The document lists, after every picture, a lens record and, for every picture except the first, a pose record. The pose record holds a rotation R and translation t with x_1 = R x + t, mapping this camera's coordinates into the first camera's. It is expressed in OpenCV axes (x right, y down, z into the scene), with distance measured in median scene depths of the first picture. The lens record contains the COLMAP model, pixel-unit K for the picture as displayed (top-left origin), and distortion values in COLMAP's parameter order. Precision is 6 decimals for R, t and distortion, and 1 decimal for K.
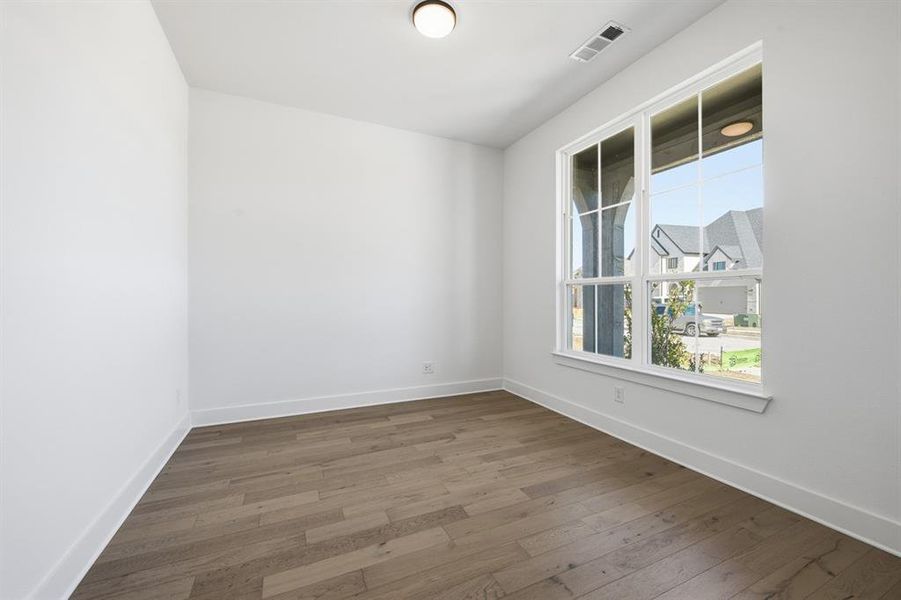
lens RADIAL K [[366.0, 0, 454.3], [0, 366.0, 298.1], [0, 0, 1]] dist [-0.004240, -0.000730]
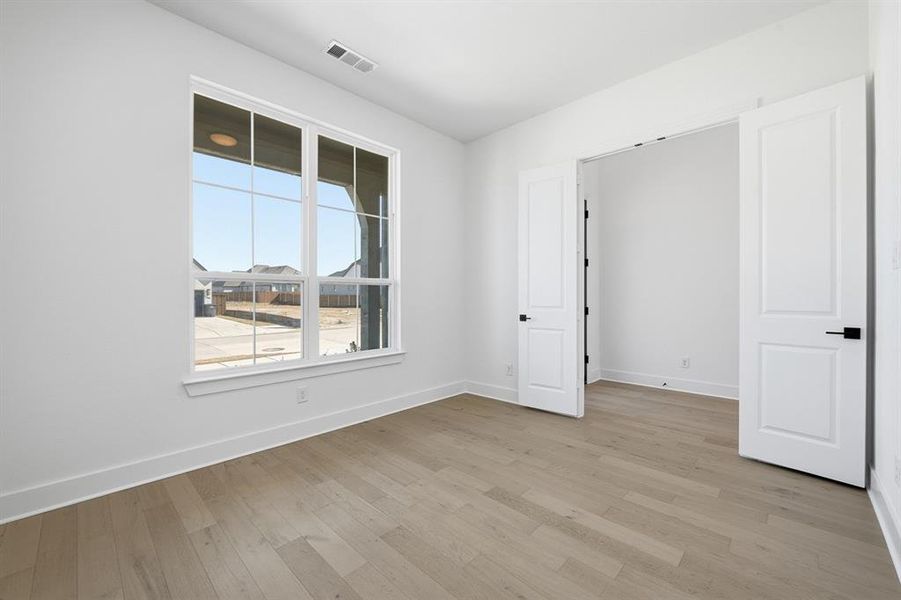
lens RADIAL K [[366.0, 0, 458.9], [0, 366.0, 298.6], [0, 0, 1]] dist [-0.004240, -0.000730]
pose [[-0.379188, -0.002368, 0.925317, -0.744005], [0.004378, 0.999981, 0.004353, 0.001856], [-0.925309, 0.005701, -0.379170, 1.174836]]
